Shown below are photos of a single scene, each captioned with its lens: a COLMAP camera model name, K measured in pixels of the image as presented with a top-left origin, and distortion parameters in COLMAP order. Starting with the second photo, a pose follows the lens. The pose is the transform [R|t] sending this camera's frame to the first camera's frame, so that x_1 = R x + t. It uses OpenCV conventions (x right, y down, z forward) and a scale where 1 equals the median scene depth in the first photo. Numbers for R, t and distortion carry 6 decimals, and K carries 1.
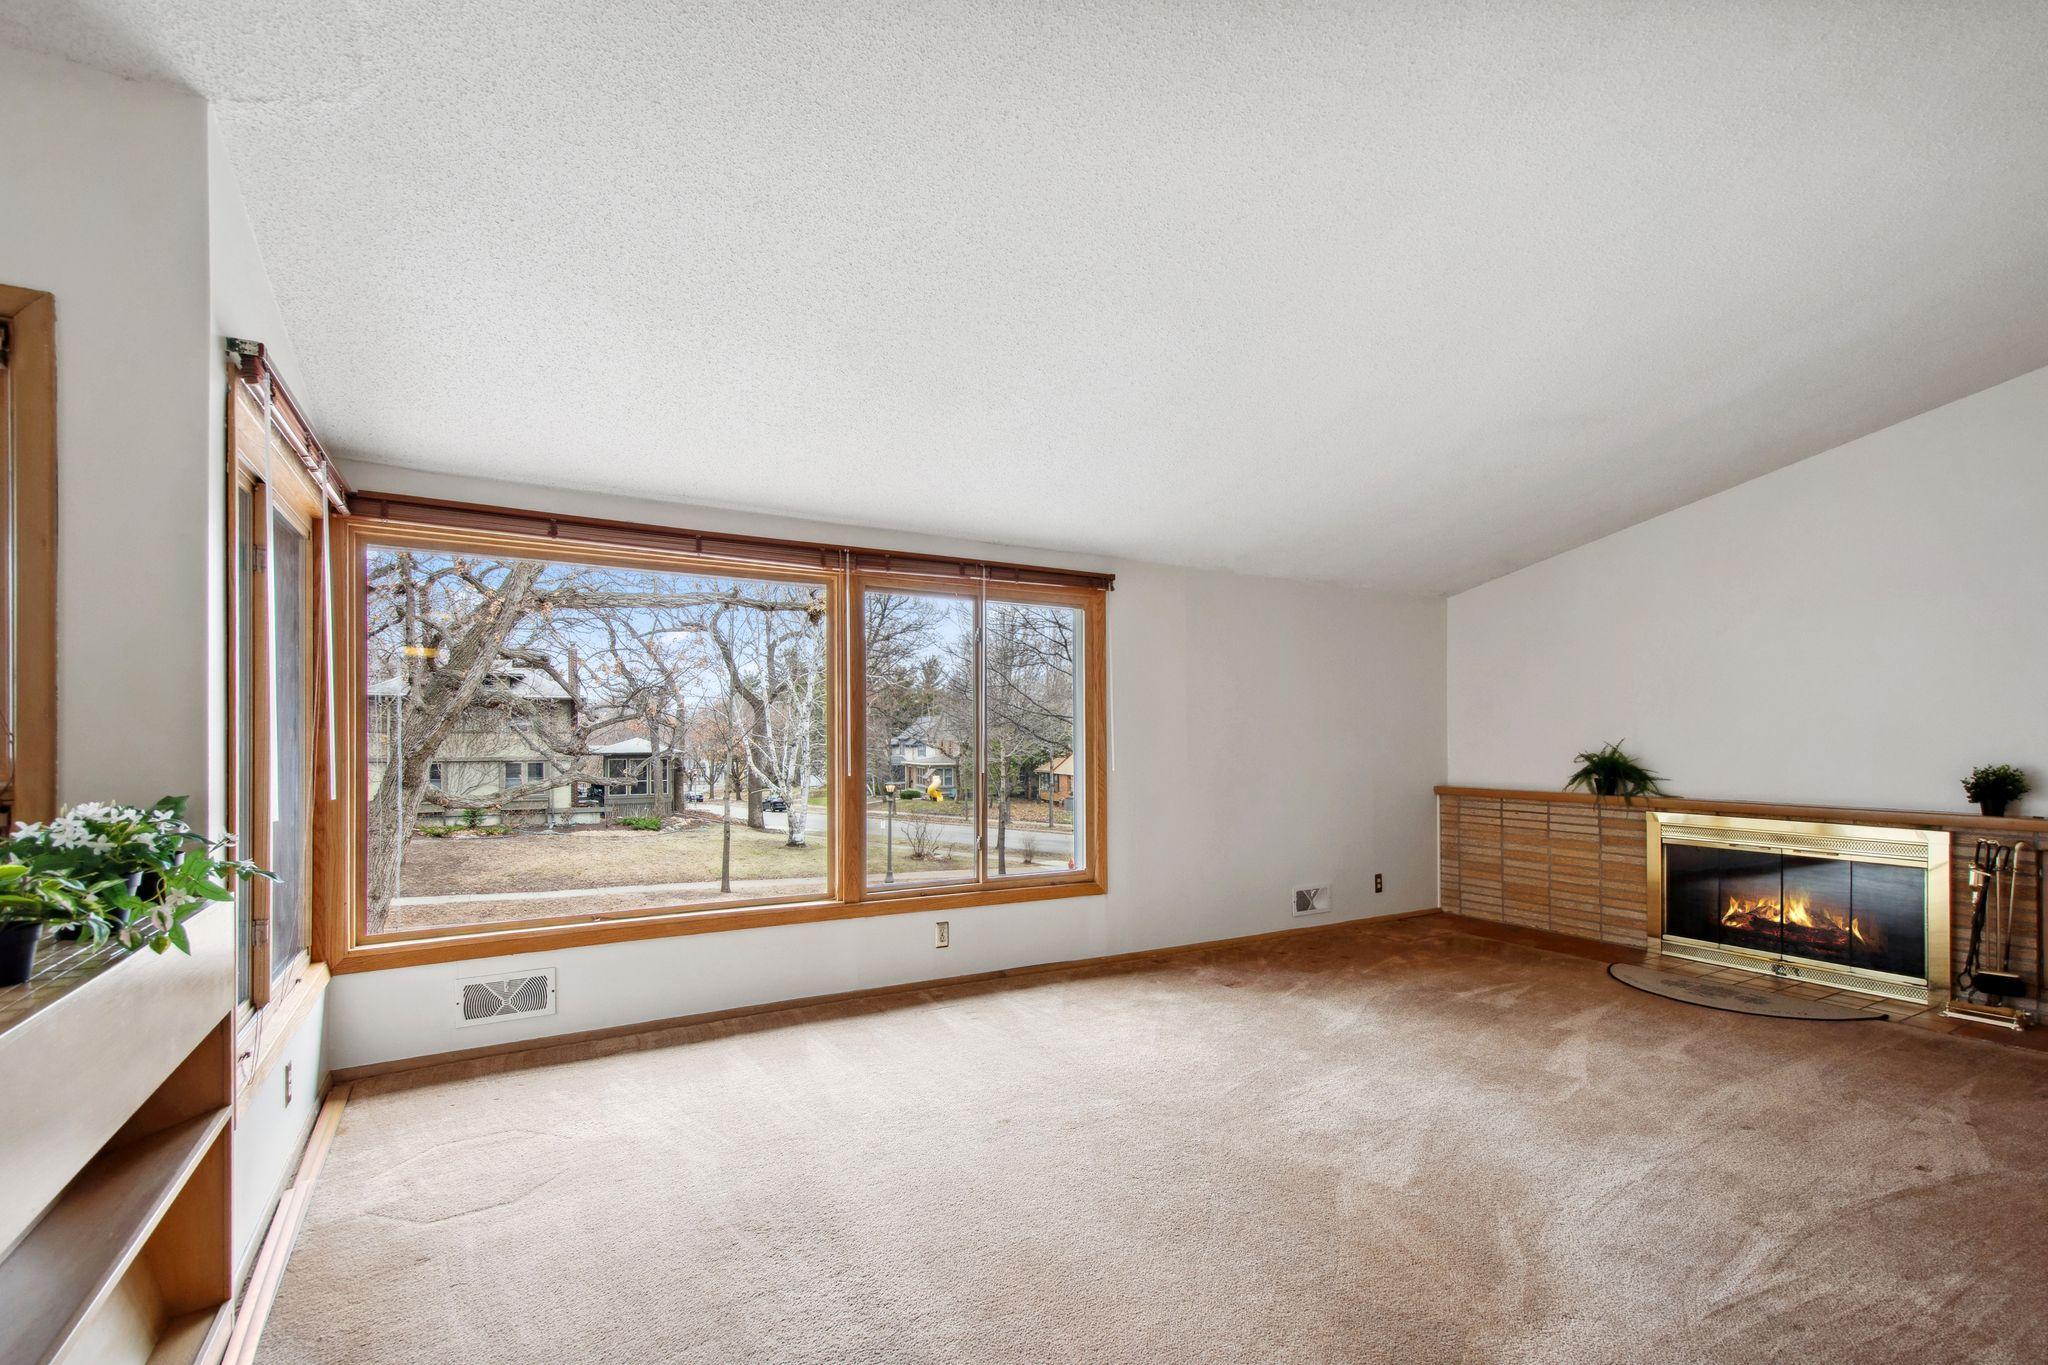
lens RADIAL K [[911.8, 0, 1030.0], [0, 911.8, 719.5], [0, 0, 1]] dist [0.015034, -0.005243]
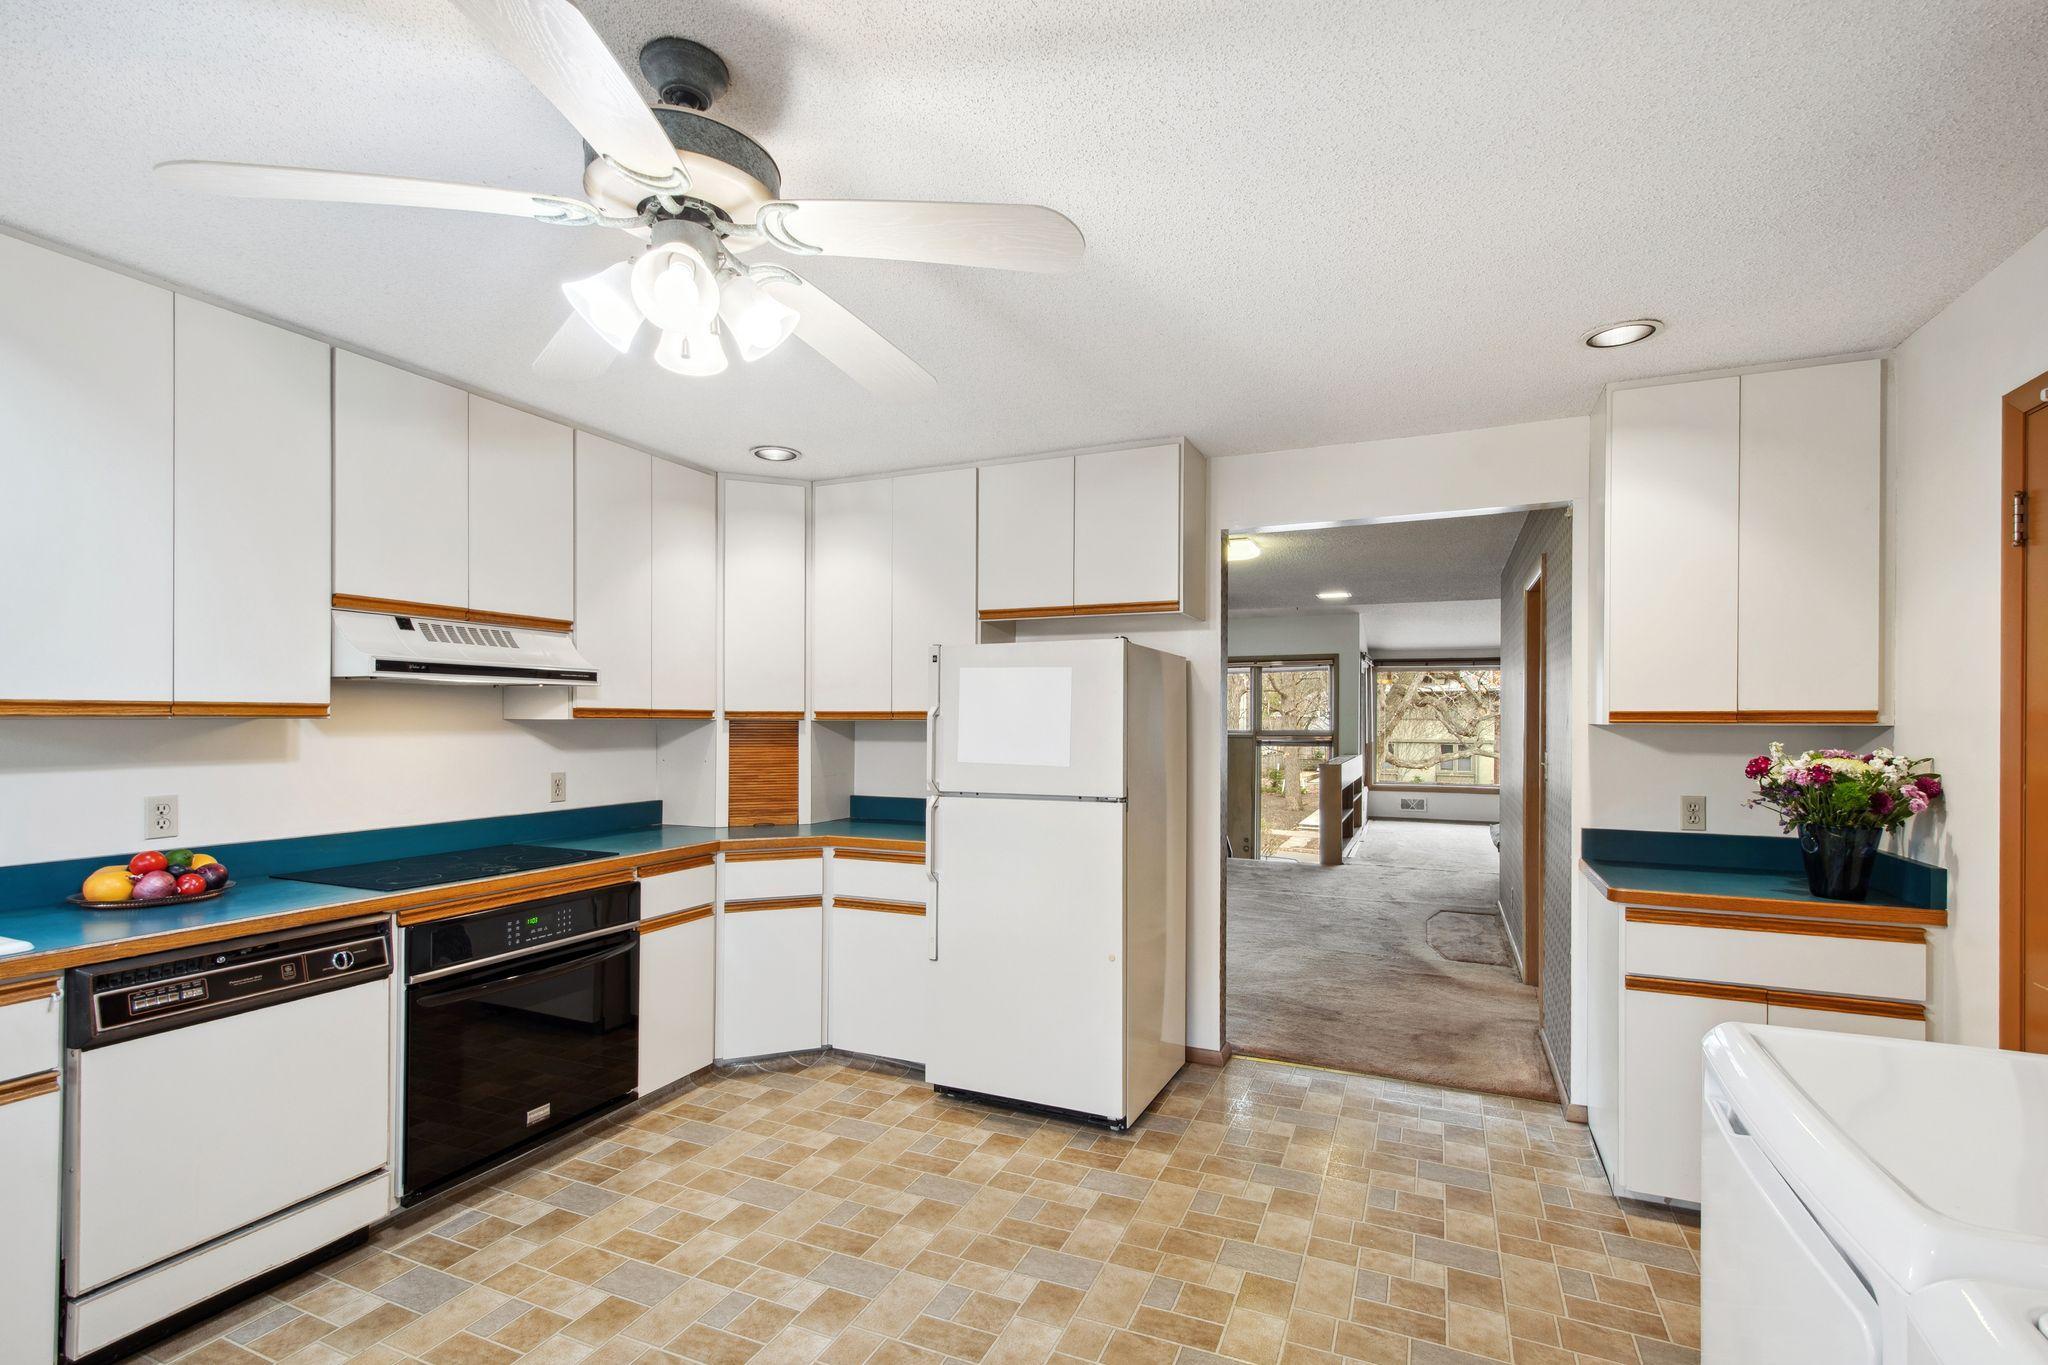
lens RADIAL K [[911.8, 0, 1030.0], [0, 911.8, 719.5], [0, 0, 1]] dist [0.015034, -0.005243]
pose [[0.582315, -0.000329, -0.812963, 0.294101], [0.013154, 0.999873, 0.009017, -0.012105], [0.812857, -0.015944, 0.582245, -0.463262]]
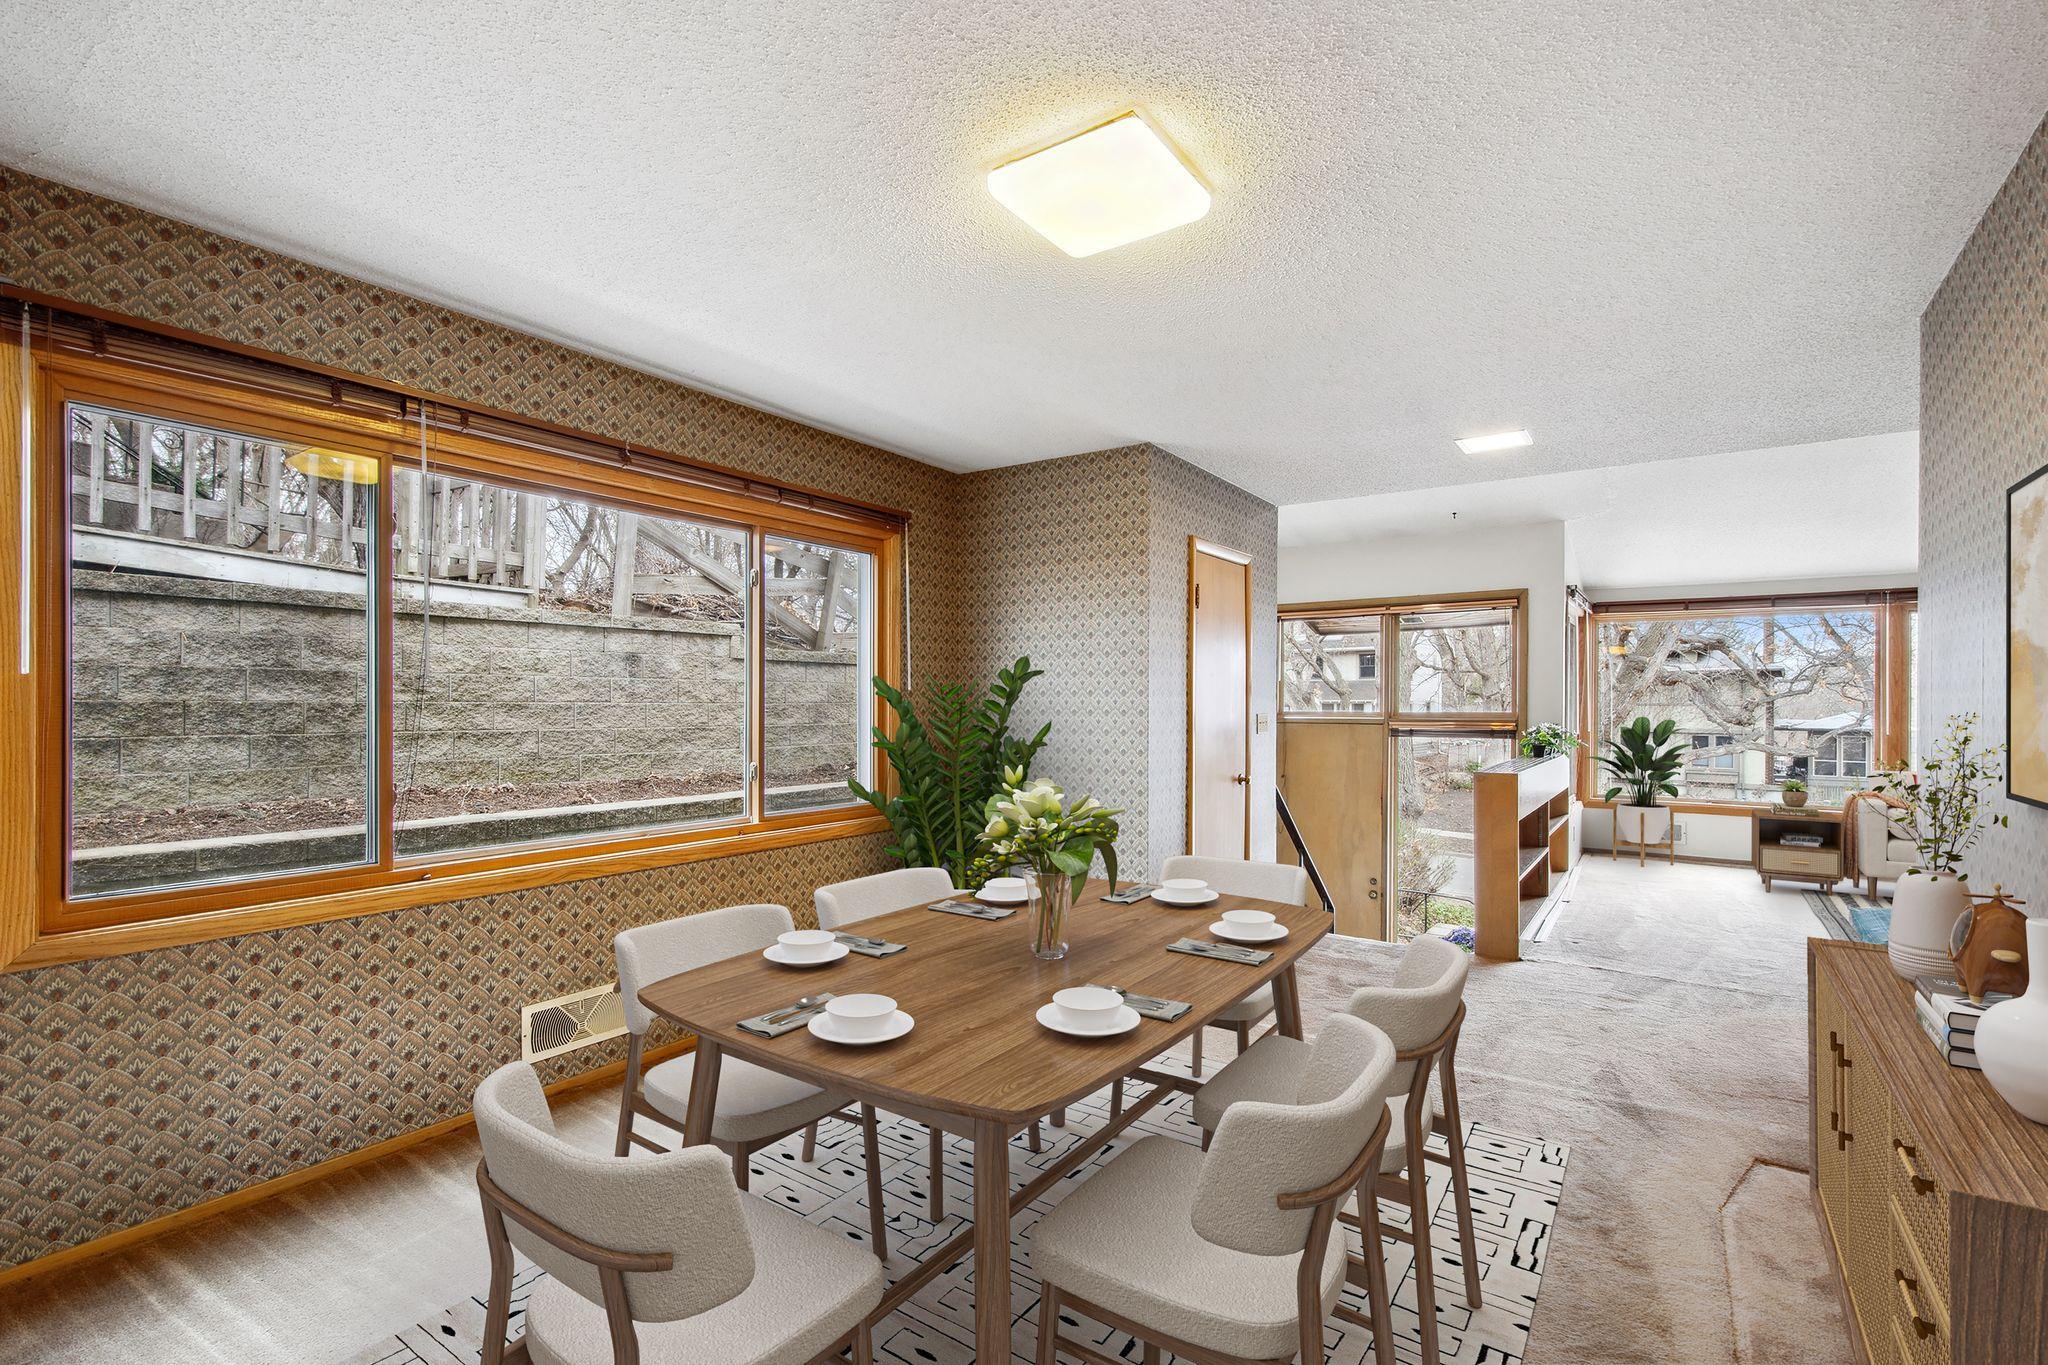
lens RADIAL K [[922.9, 0, 1020.1], [0, 922.9, 699.5], [0, 0, 1]] dist [0.010025, 0.000149]
pose [[0.407031, -0.003948, -0.913406, 0.172573], [0.011473, 0.999934, 0.000791, -0.004105], [0.913342, -0.010801, 0.407049, -0.272313]]
